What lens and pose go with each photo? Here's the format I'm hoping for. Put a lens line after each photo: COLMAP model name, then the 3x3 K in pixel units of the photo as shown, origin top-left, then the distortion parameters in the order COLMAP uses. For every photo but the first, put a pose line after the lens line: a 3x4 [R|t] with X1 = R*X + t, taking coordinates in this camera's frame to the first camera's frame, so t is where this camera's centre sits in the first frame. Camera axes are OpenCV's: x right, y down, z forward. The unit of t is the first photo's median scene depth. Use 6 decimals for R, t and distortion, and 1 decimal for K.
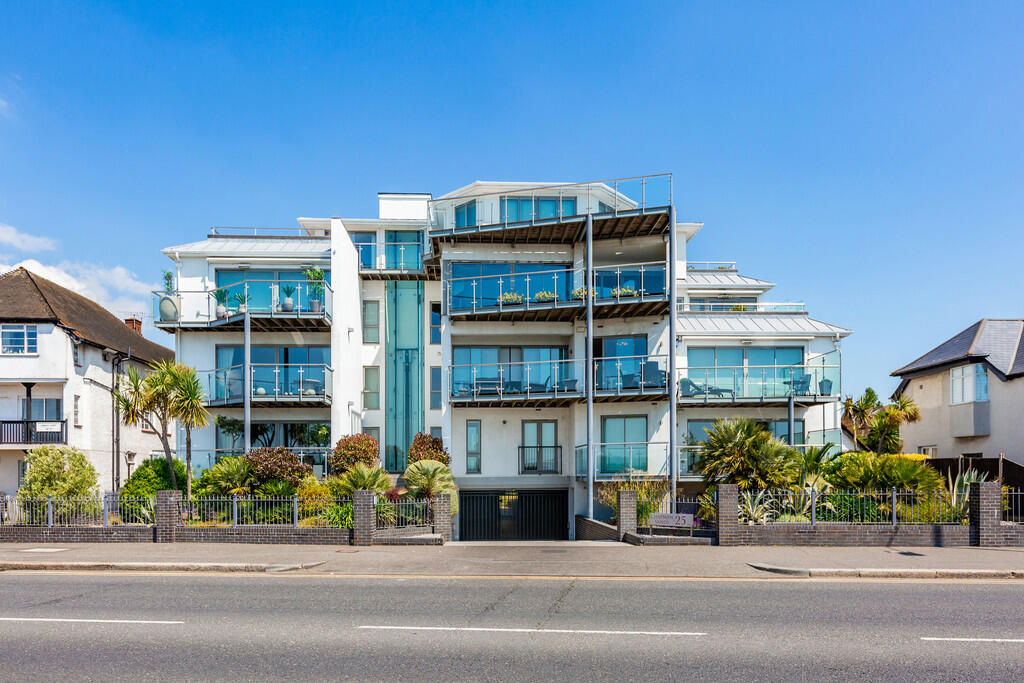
lens RADIAL K [[713.6, 0, 510.3], [0, 713.6, 468.1], [0, 0, 1]] dist [-0.000980, -0.002560]
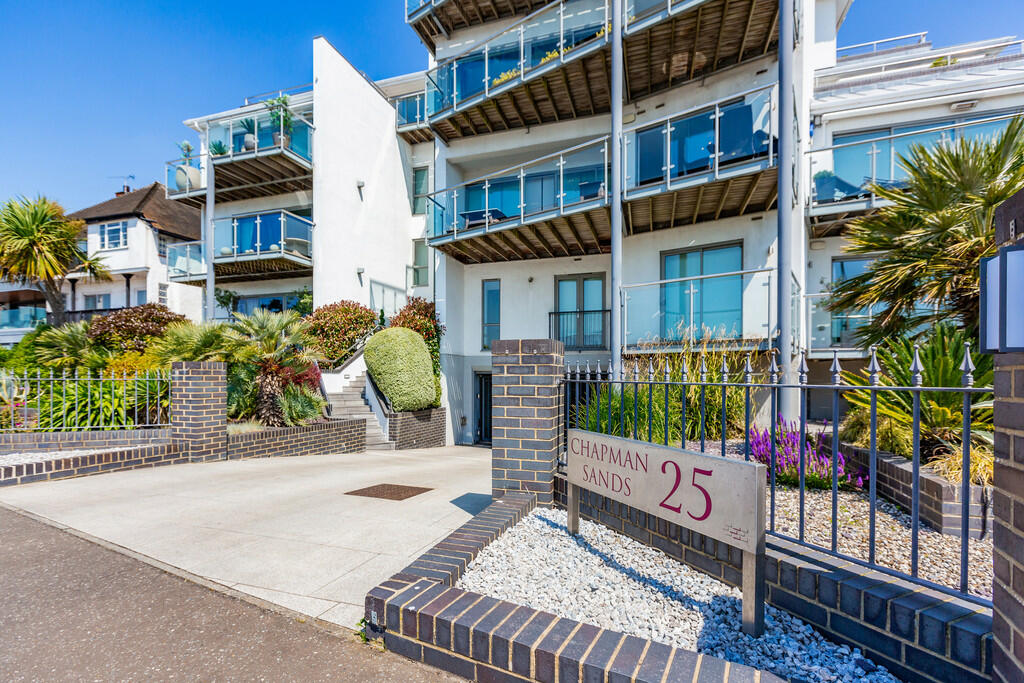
lens RADIAL K [[465.7, 0, 506.7], [0, 465.7, 371.5], [0, 0, 1]] dist [-0.002135, -0.000222]
pose [[0.923460, 0.005605, -0.383655, 0.153706], [-0.005743, 0.999983, 0.000786, 0.029160], [0.383653, 0.001477, 0.923476, 0.561841]]
